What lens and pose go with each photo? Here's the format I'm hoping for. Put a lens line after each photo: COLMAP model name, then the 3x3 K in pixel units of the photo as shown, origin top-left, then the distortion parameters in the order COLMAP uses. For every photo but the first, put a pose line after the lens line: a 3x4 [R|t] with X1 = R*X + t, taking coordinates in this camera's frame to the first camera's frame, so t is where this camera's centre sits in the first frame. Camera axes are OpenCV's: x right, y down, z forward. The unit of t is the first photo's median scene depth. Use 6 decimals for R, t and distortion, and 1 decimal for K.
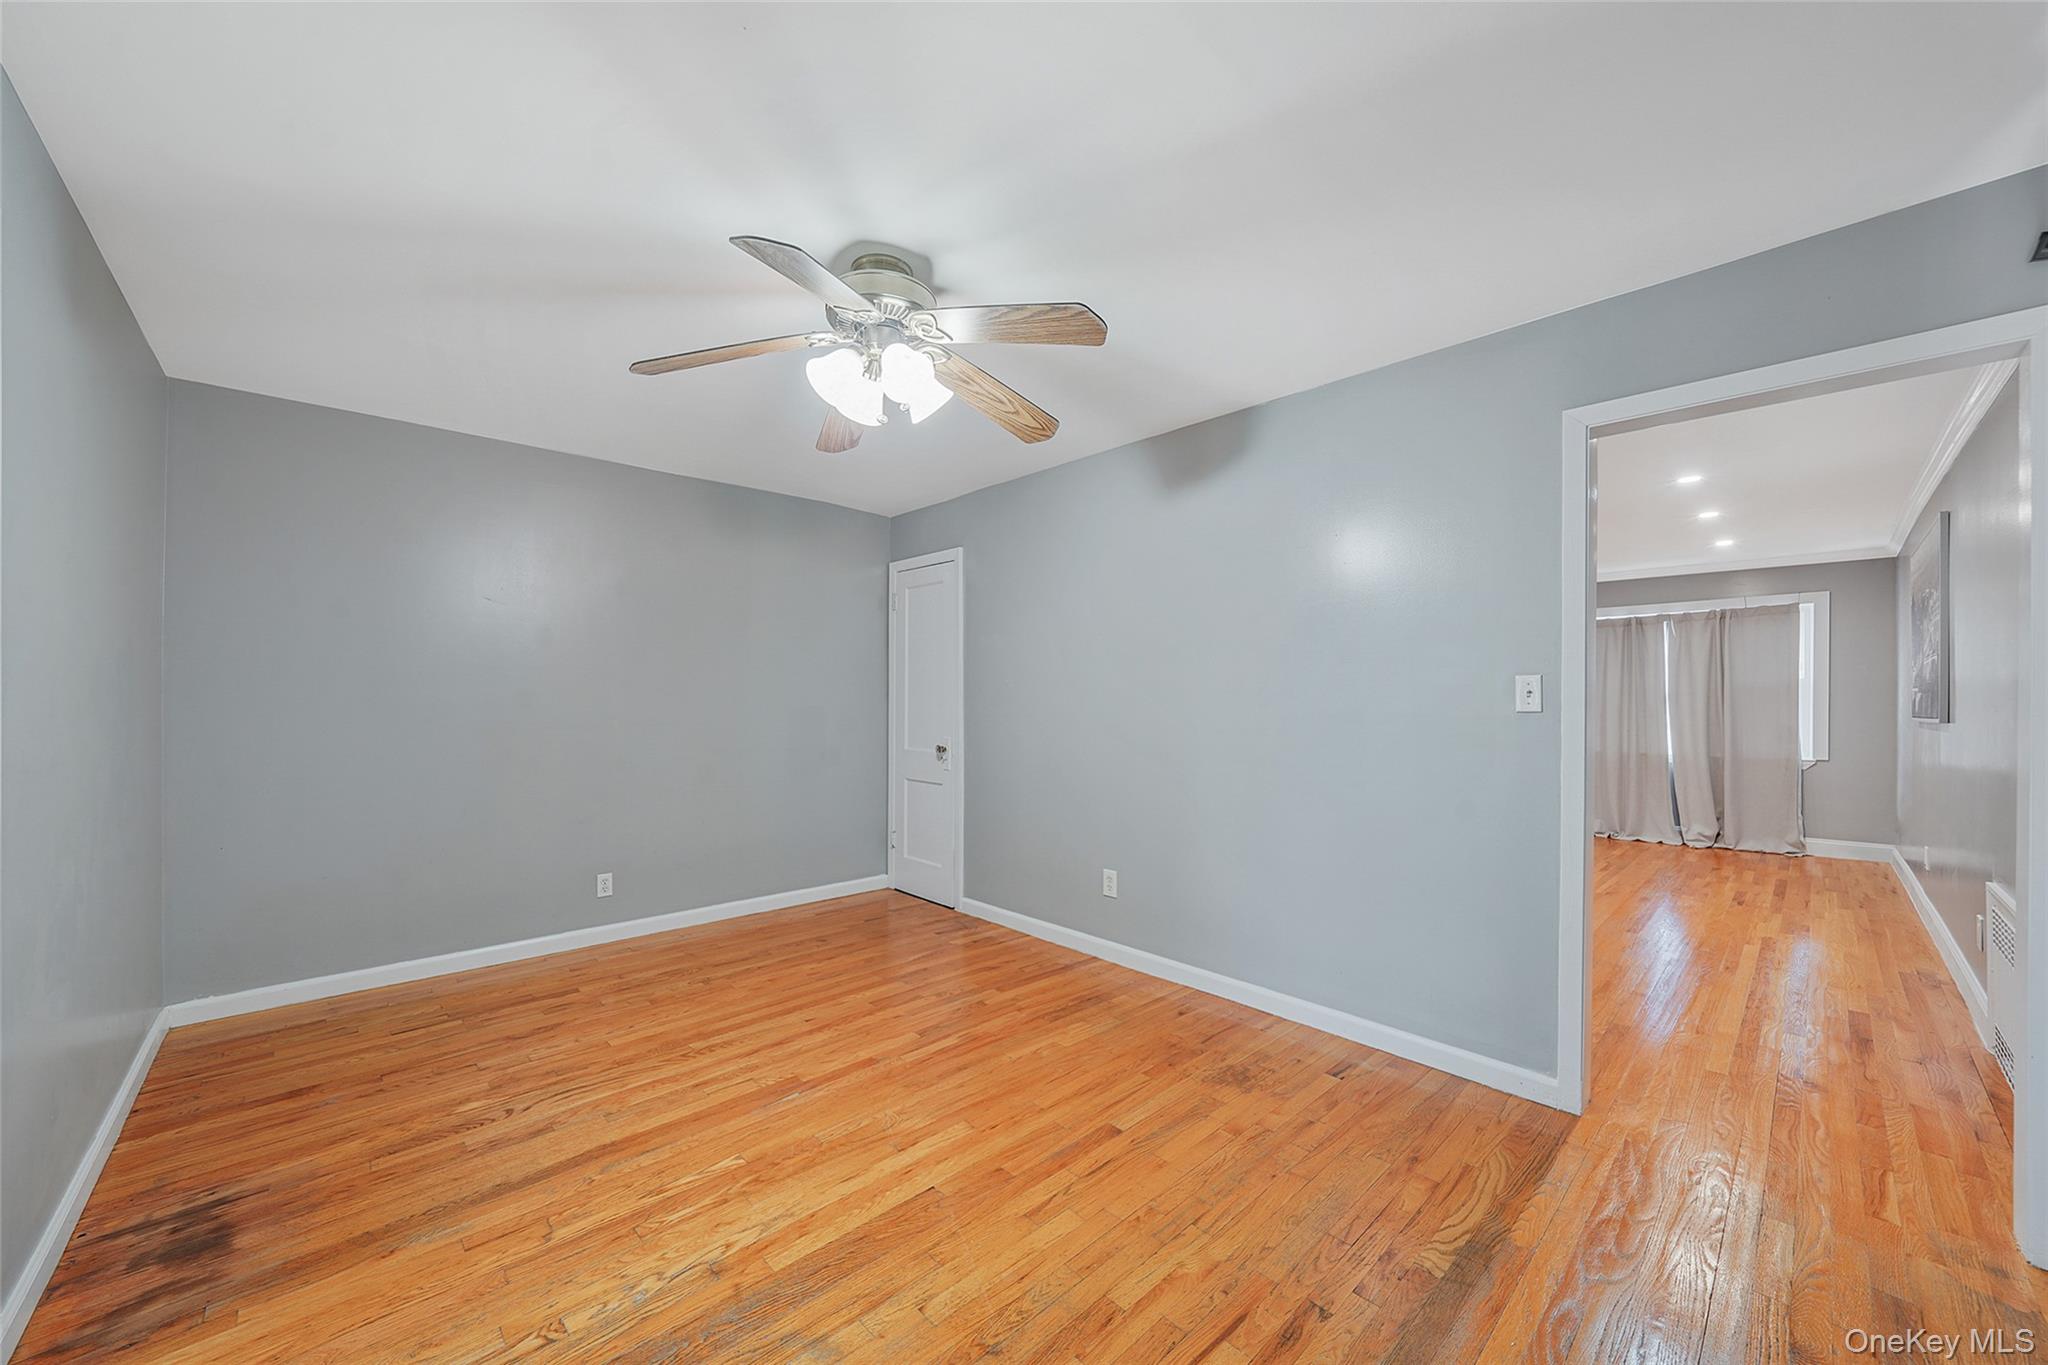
lens RADIAL K [[753.6, 0, 1019.7], [0, 753.6, 695.8], [0, 0, 1]] dist [-0.012646, 0.000170]
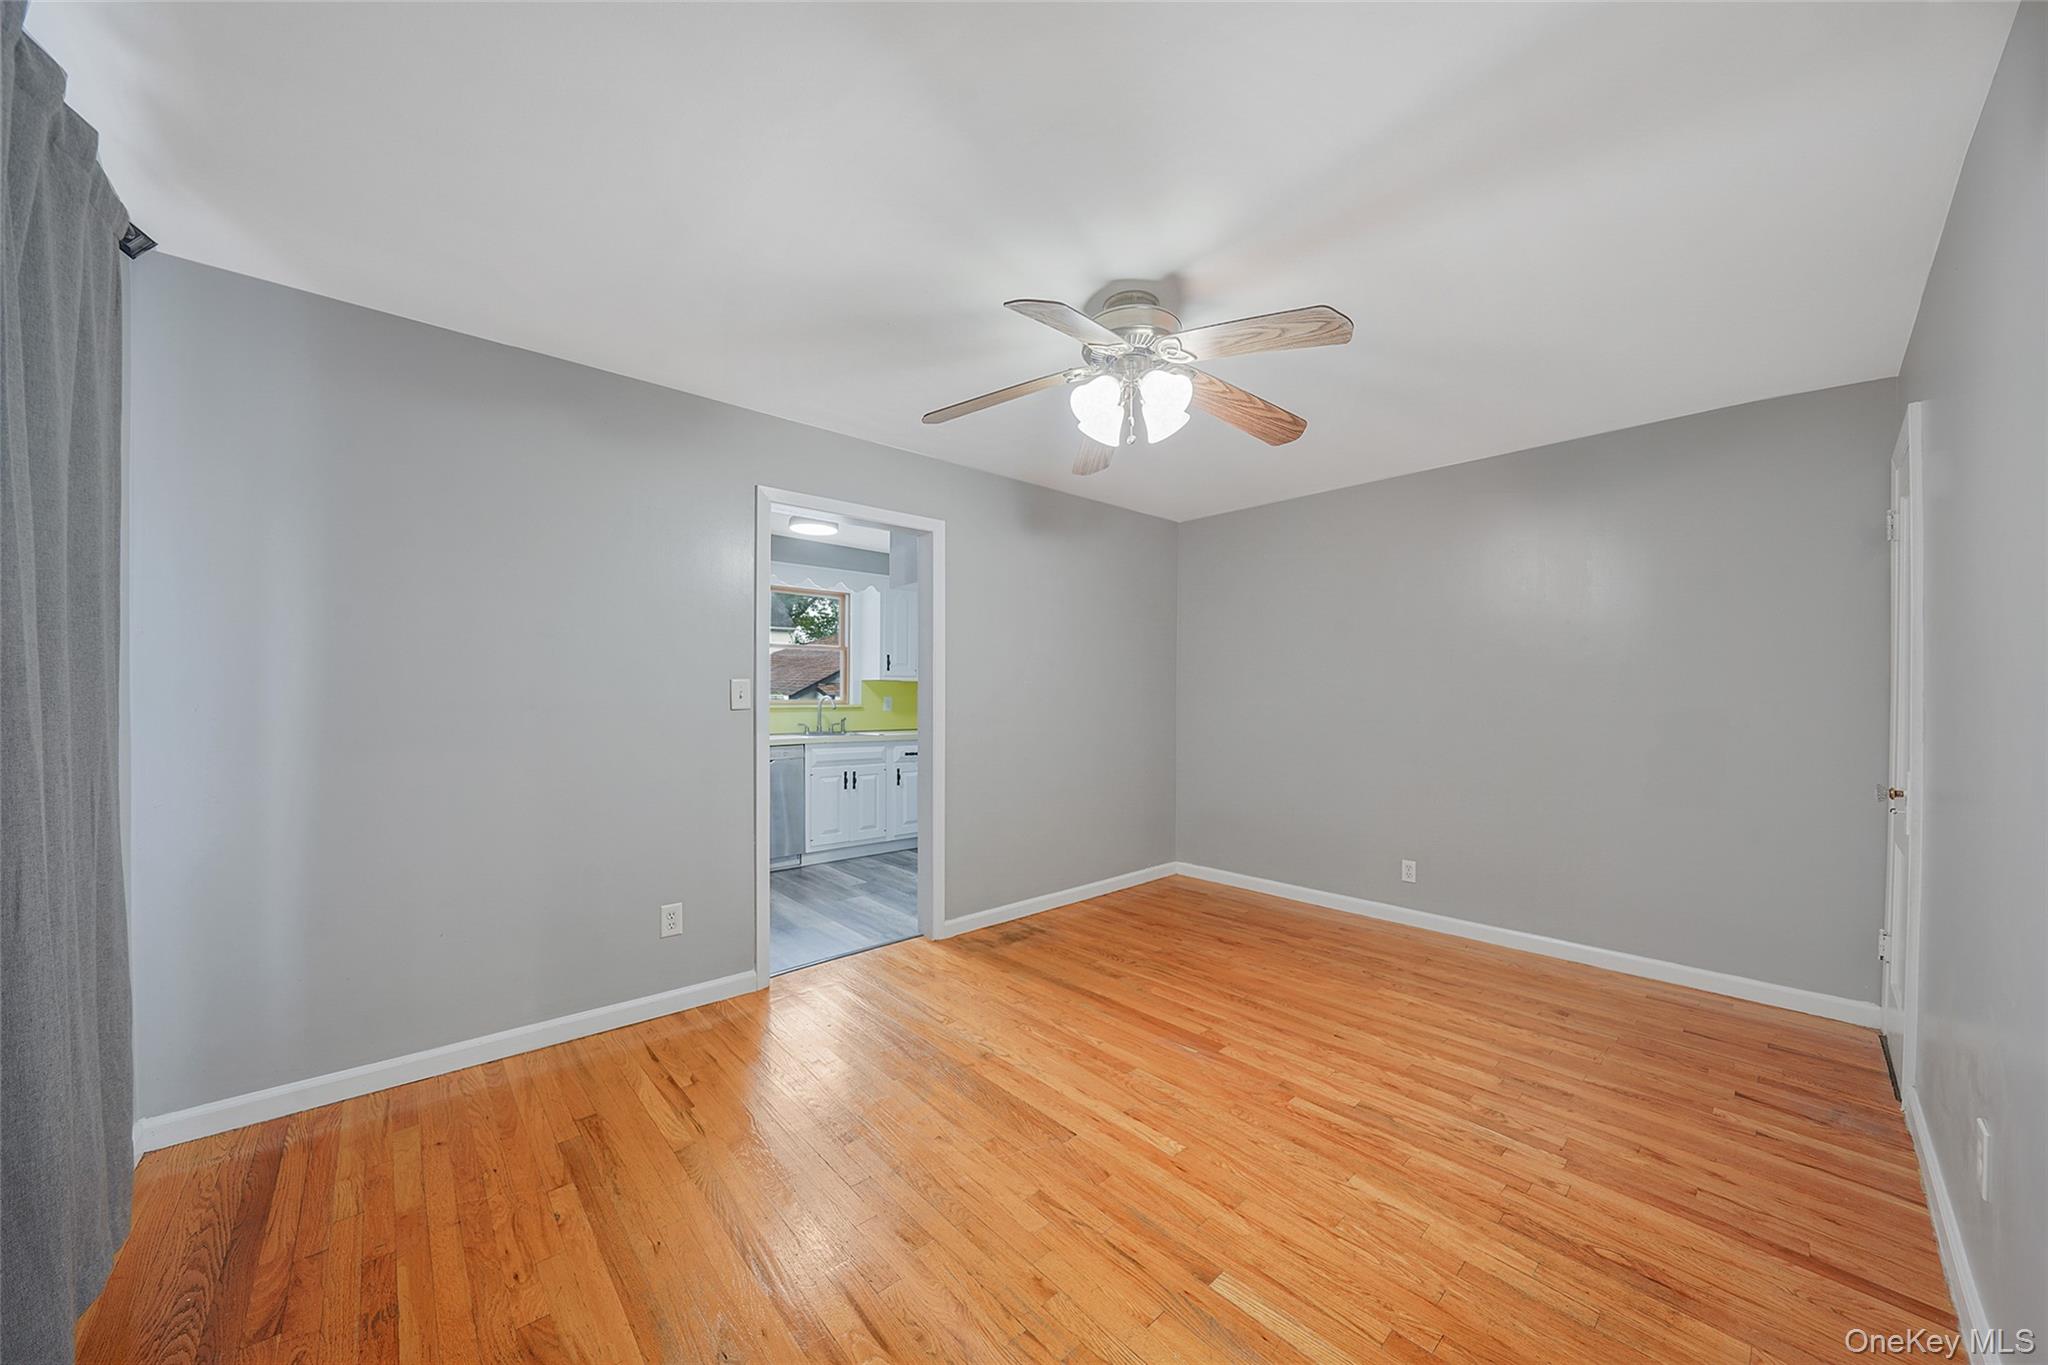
lens RADIAL K [[714.3, 0, 1025.0], [0, 714.3, 698.3], [0, 0, 1]] dist [-0.017697, 0.000384]
pose [[-0.015882, 0.003257, -0.999869, 0.690364], [0.001210, 0.999994, 0.003239, 0.003005], [0.999873, -0.001158, -0.015886, 0.693849]]
